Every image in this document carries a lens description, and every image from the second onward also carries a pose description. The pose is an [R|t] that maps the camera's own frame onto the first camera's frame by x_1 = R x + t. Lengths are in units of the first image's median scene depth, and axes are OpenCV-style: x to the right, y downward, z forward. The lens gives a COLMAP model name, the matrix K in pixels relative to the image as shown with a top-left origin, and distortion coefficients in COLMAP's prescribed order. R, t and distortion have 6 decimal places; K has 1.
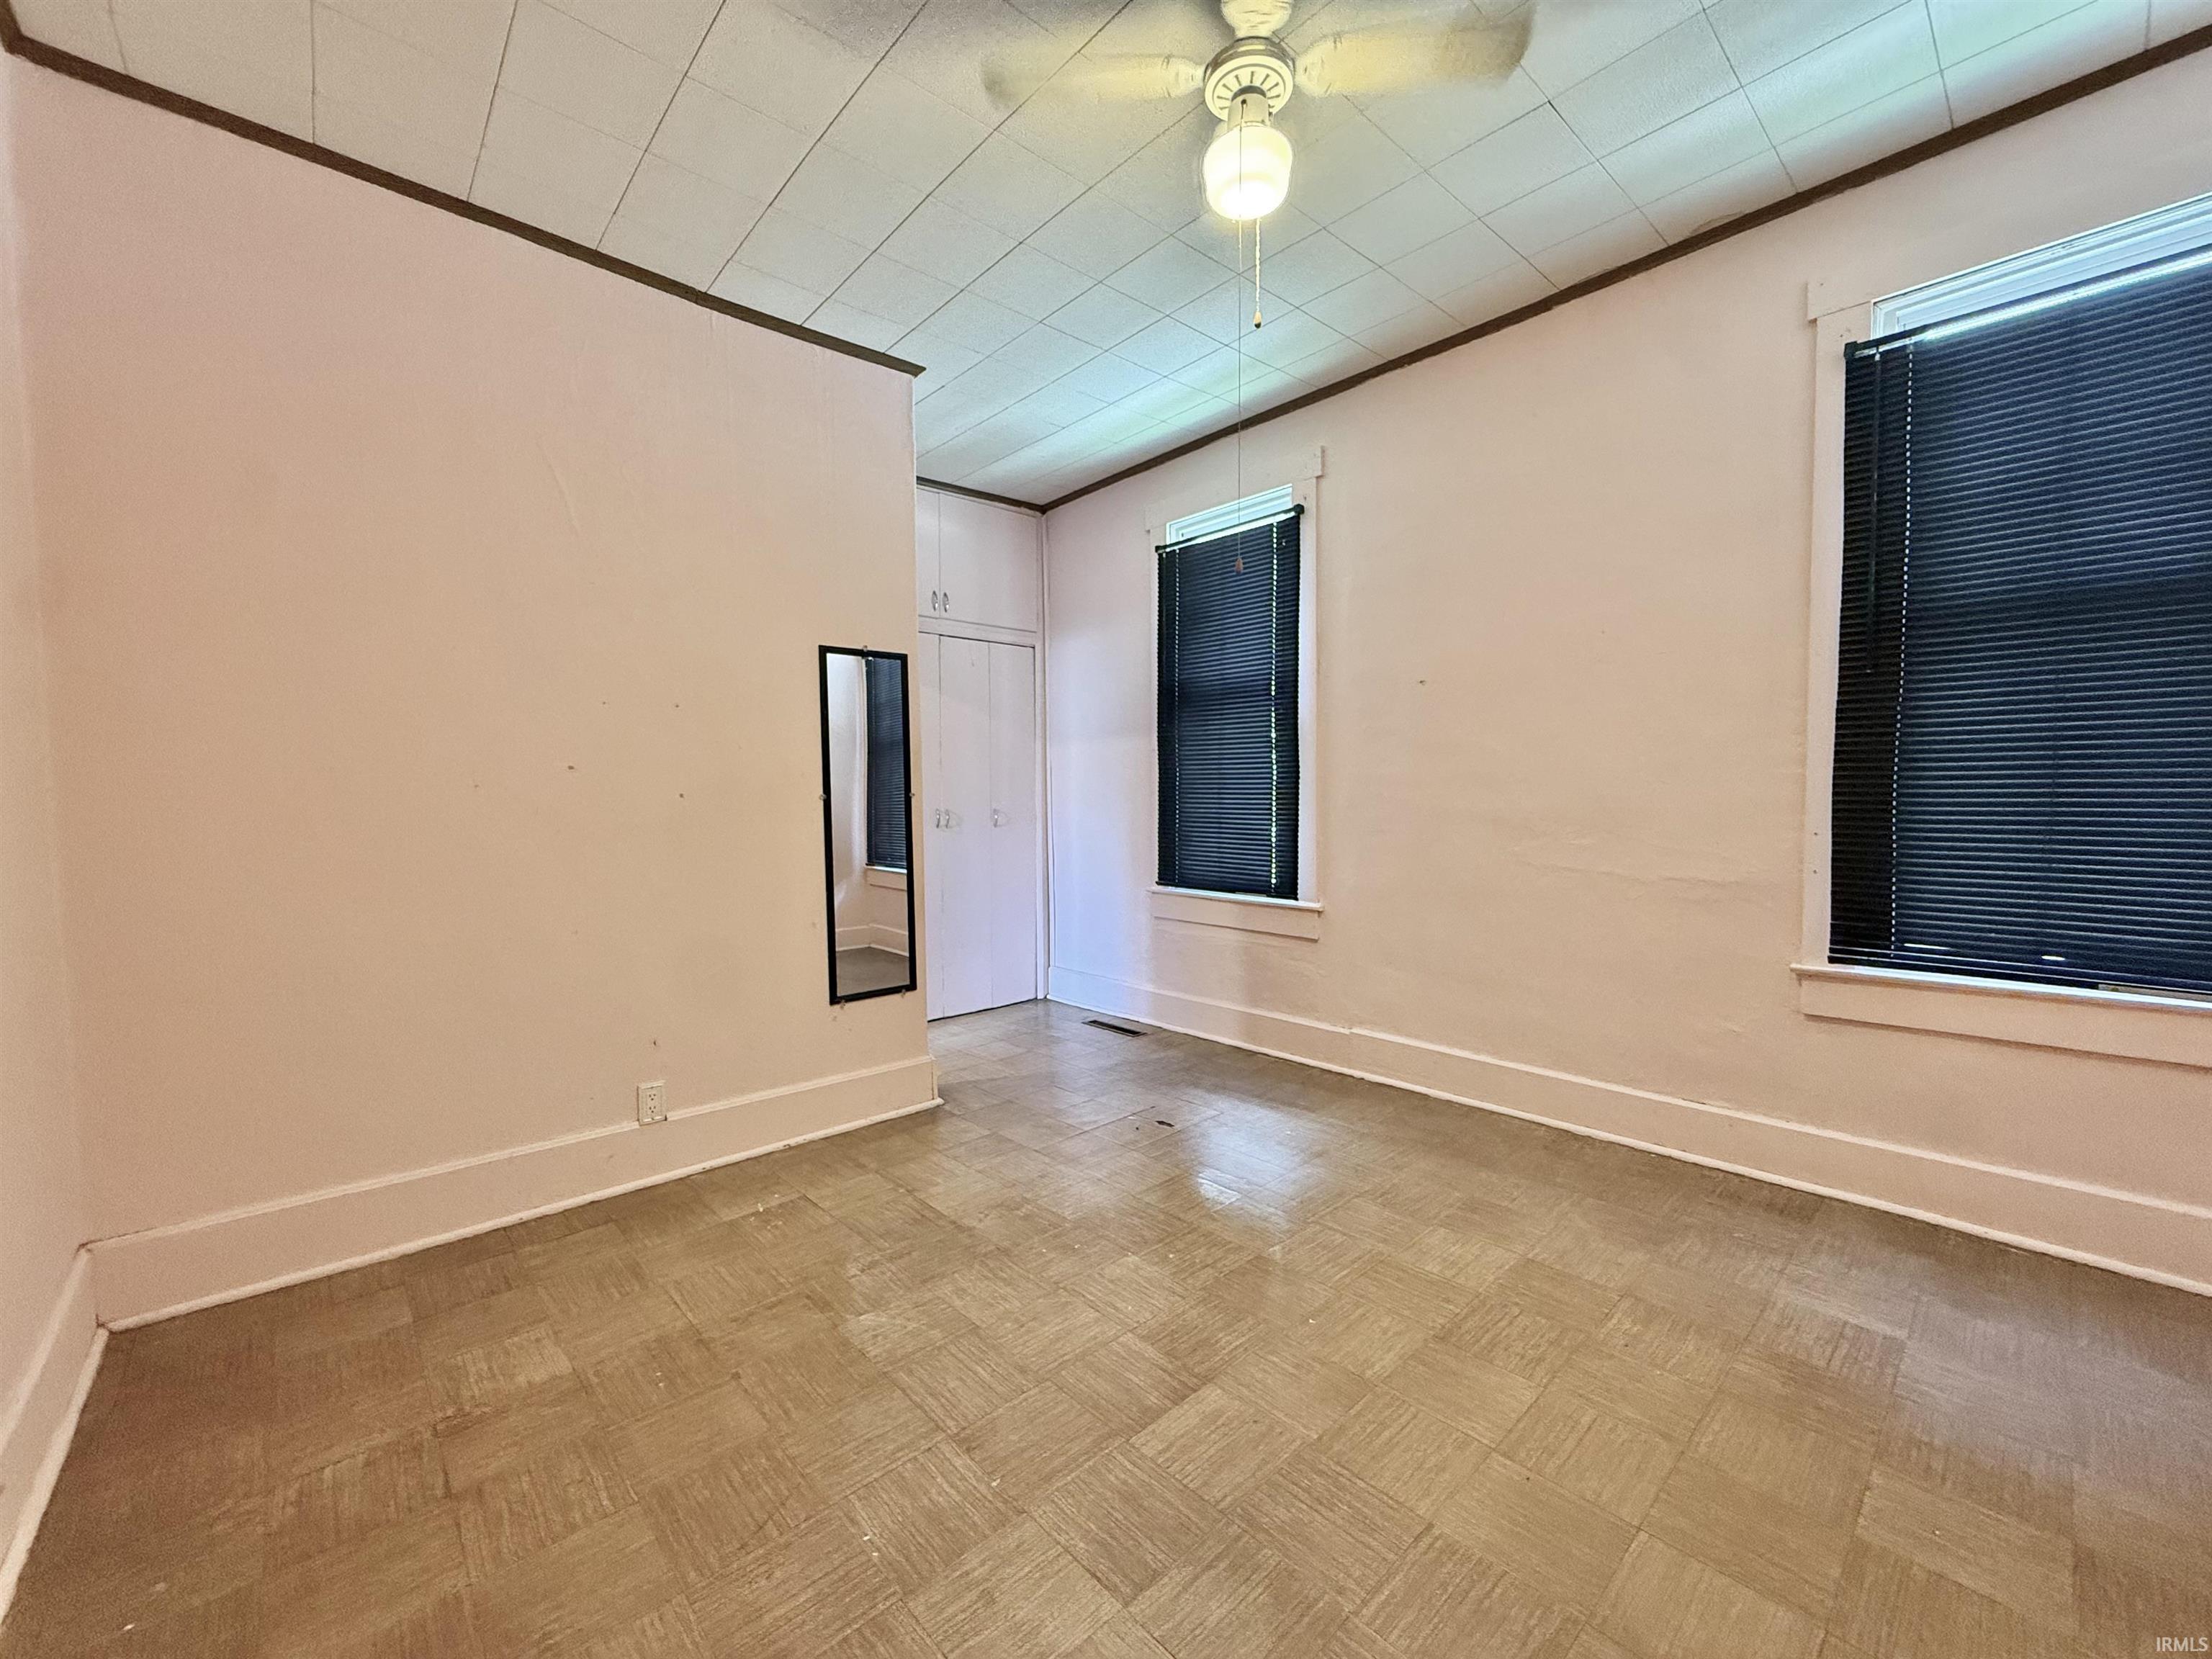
lens RADIAL K [[879.6, 0, 1104.4], [0, 879.6, 827.8], [0, 0, 1]] dist [0.000576, -0.000338]
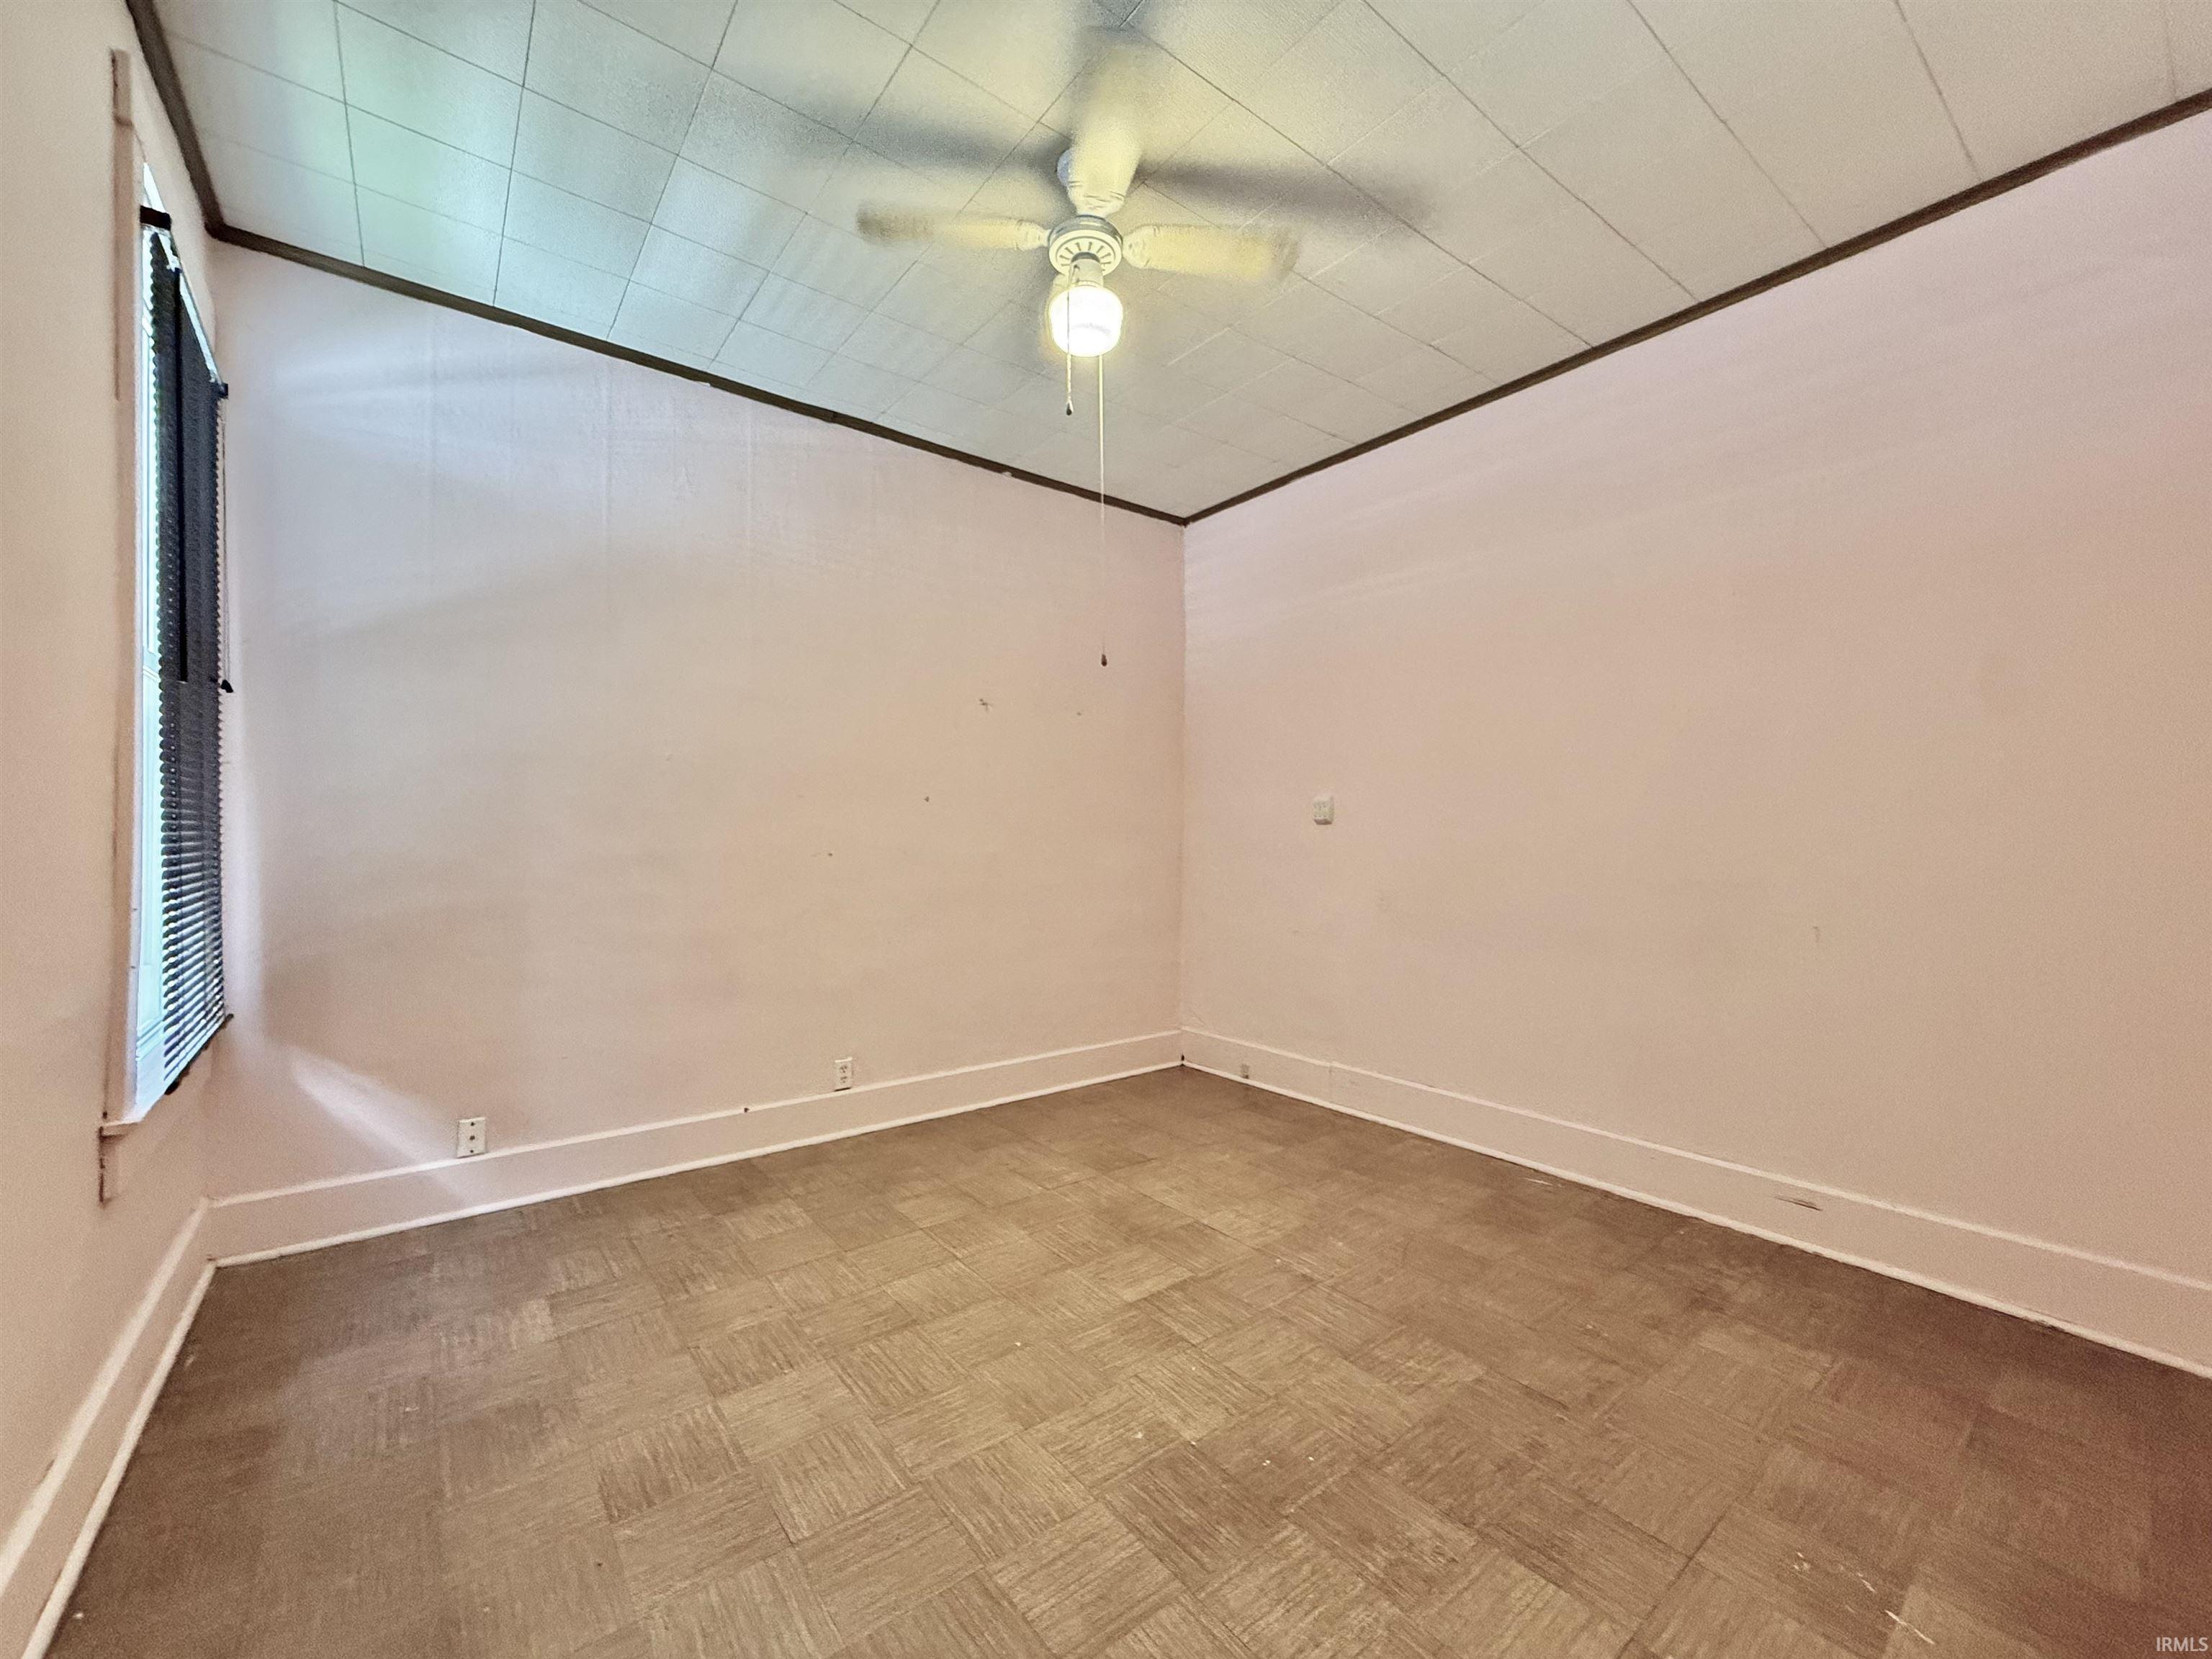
lens RADIAL K [[879.6, 0, 1104.1], [0, 879.6, 831.0], [0, 0, 1]] dist [0.000576, -0.000338]
pose [[-0.997094, 0.012242, 0.075186, 0.048544], [0.015357, 0.999042, 0.040985, -0.085784], [-0.074612, 0.042020, -0.996327, 1.995674]]
